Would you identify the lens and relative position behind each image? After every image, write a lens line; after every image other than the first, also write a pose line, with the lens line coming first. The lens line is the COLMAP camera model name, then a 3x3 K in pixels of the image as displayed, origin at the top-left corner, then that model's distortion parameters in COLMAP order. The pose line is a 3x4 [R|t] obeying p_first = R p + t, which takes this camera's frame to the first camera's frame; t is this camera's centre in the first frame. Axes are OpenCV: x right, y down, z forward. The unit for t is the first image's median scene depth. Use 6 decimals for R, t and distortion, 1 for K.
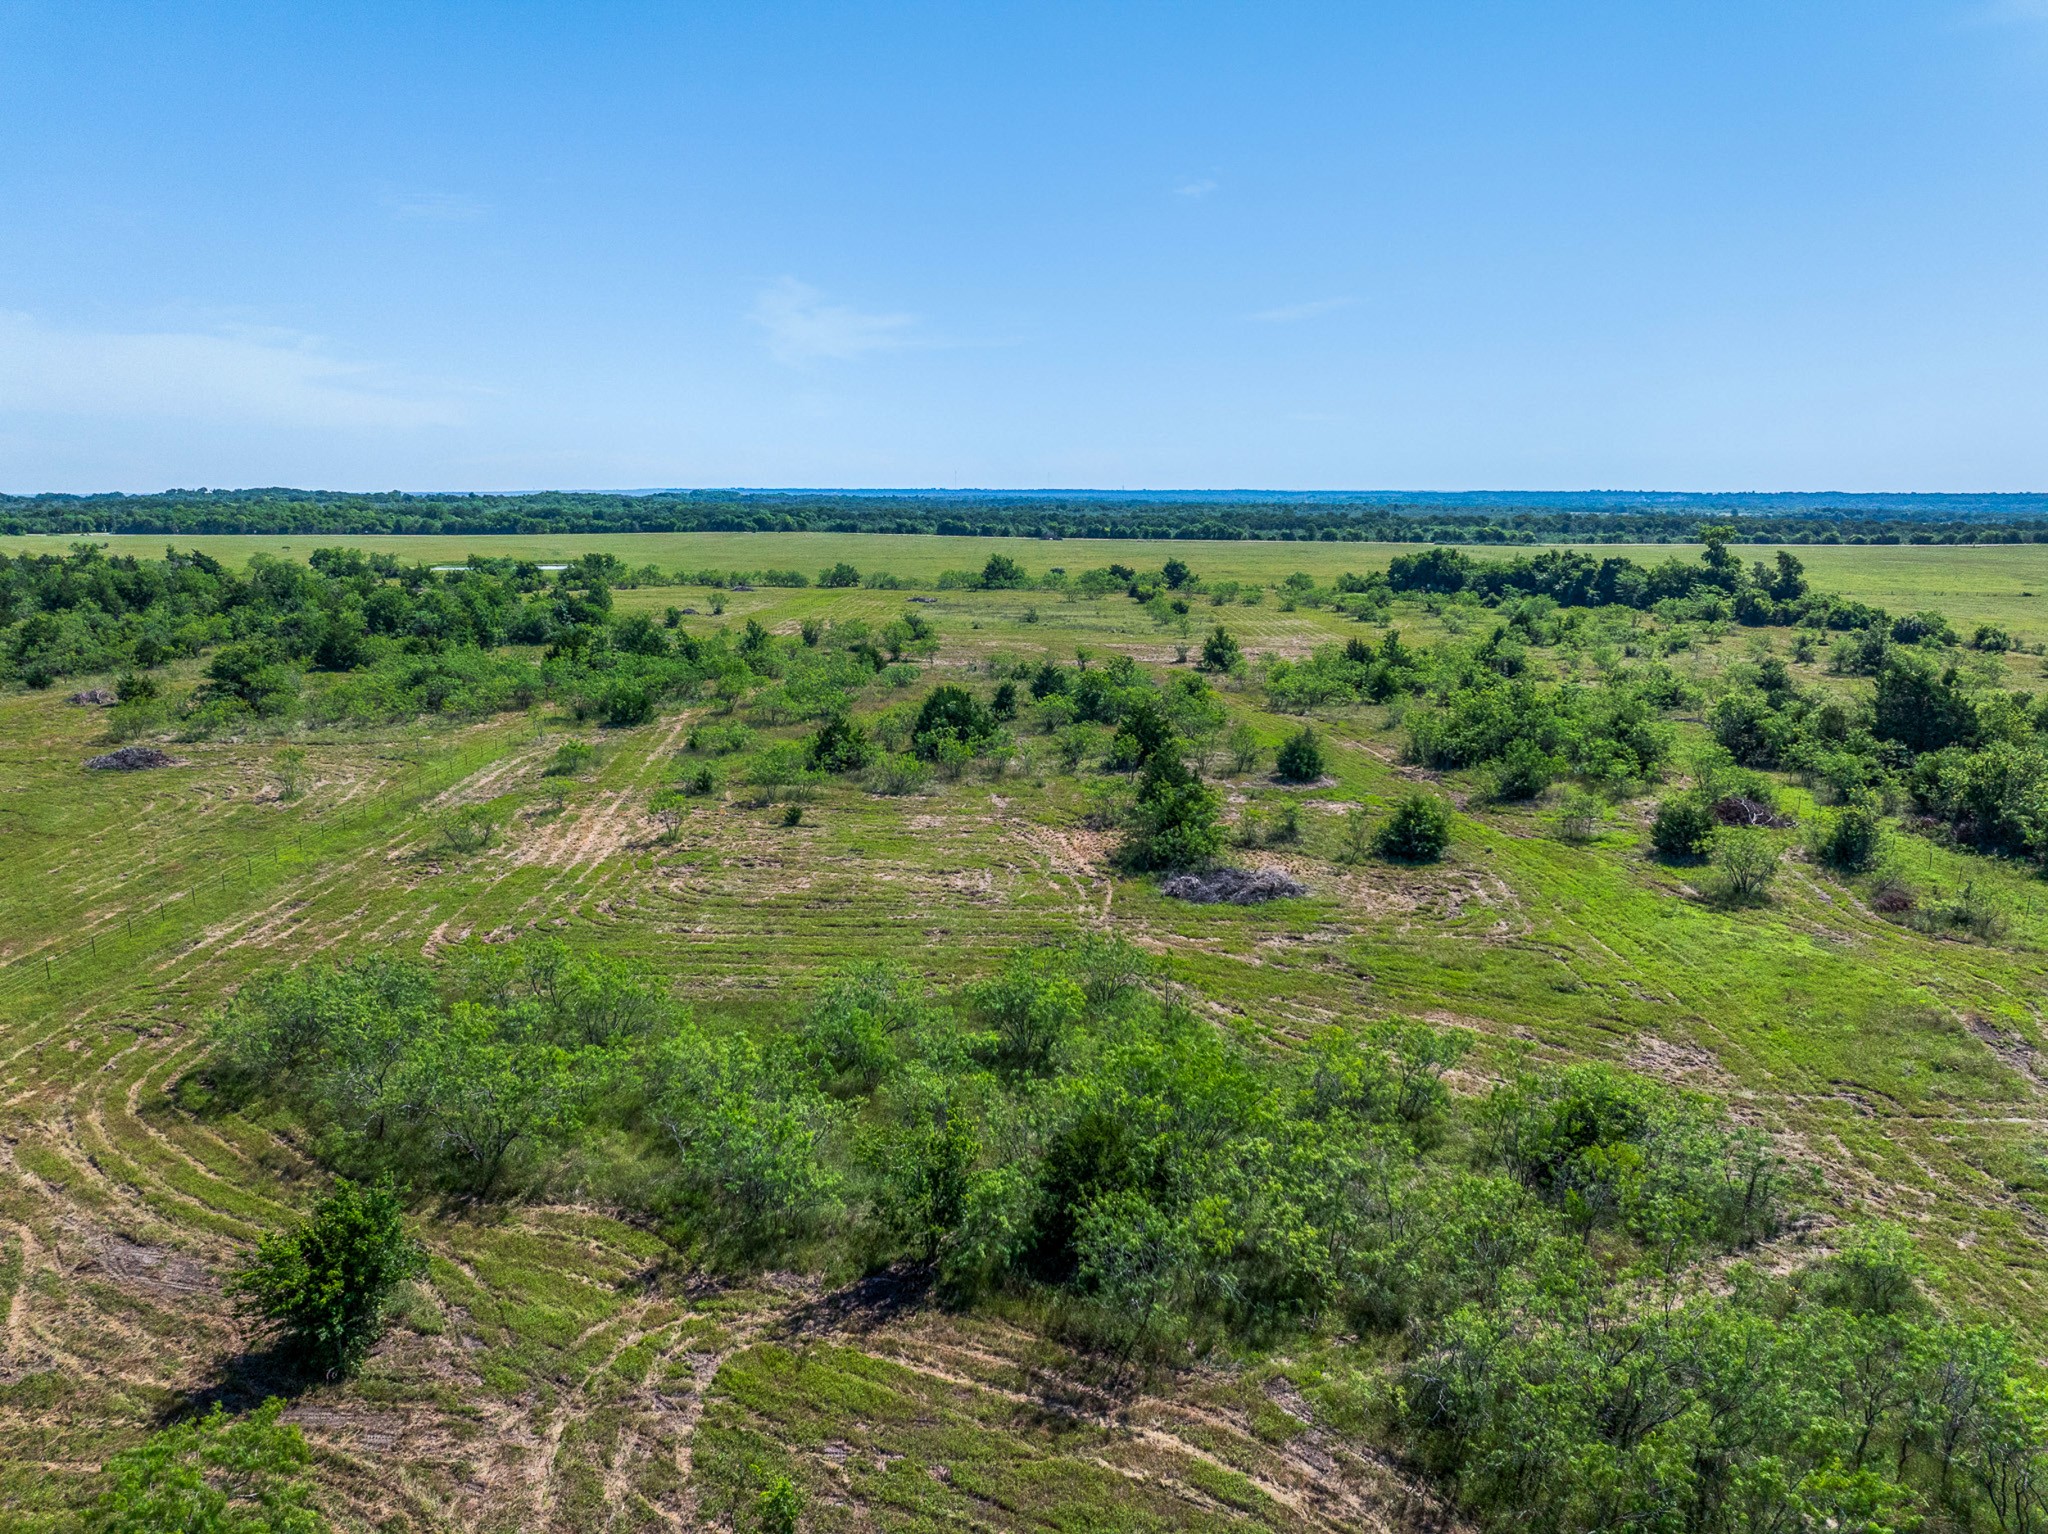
lens RADIAL K [[1433.8, 0, 1022.7], [0, 1433.8, 768.6], [0, 0, 1]] dist [-0.038739, 0.005045]
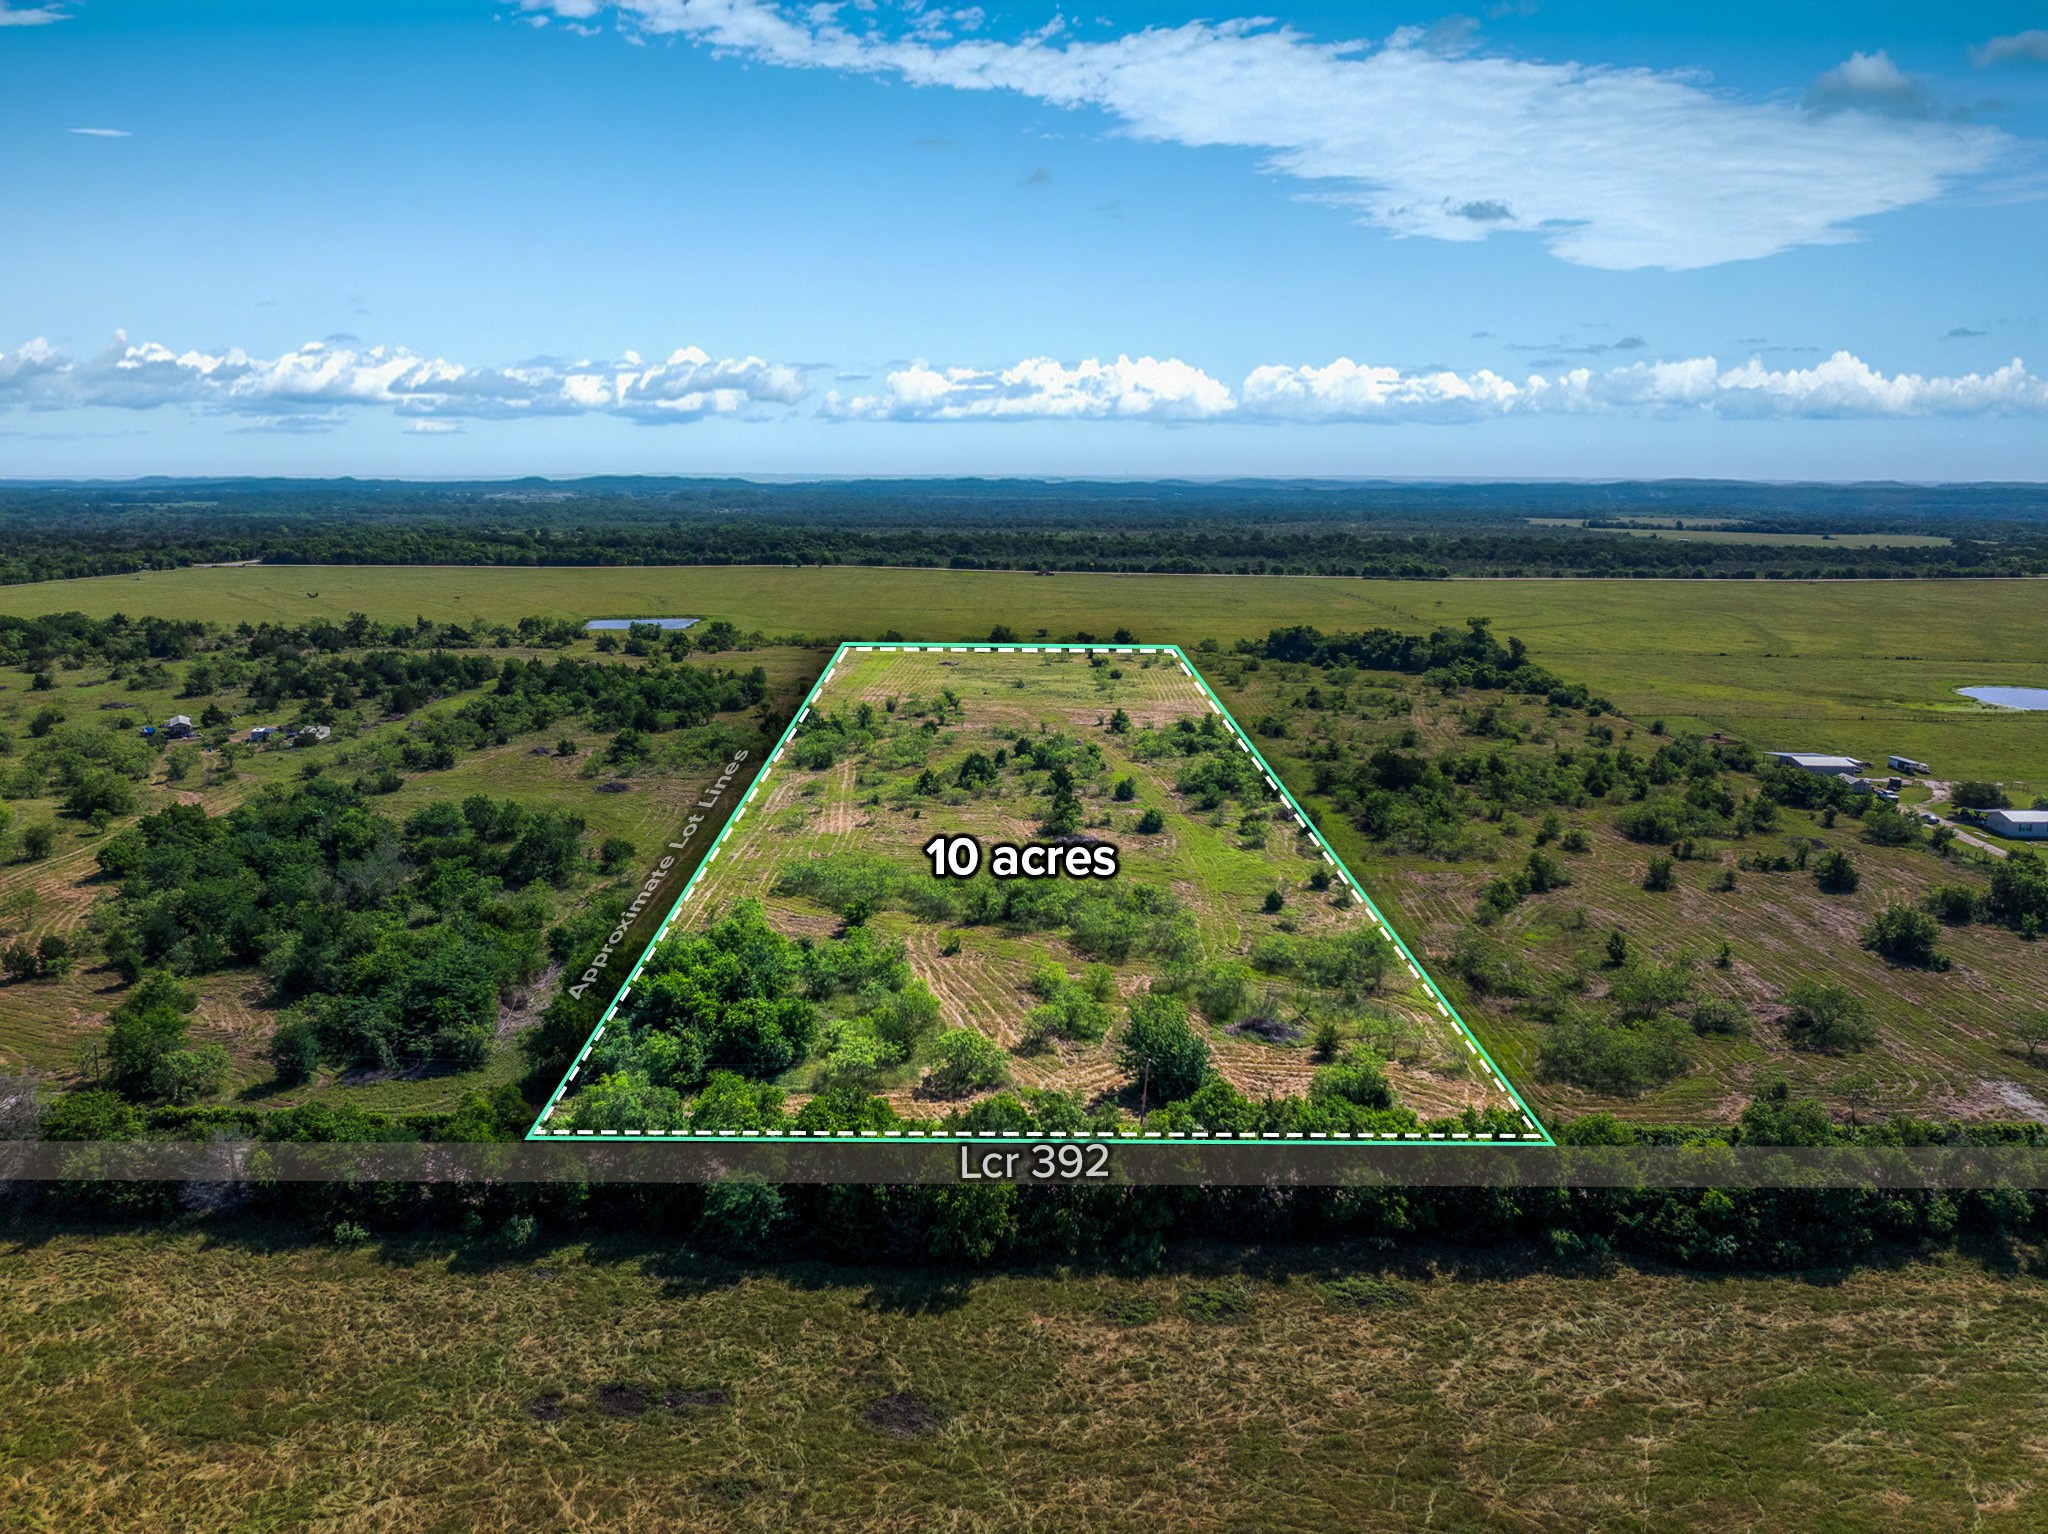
lens RADIAL K [[1433.8, 0, 1024.8], [0, 1433.8, 768.9], [0, 0, 1]] dist [-0.038739, 0.005045]
pose [[0.999991, 0.004248, -0.000912, 0.027360], [-0.004236, 0.999907, 0.012954, -0.064349], [0.000967, -0.012950, 0.999916, -1.223015]]
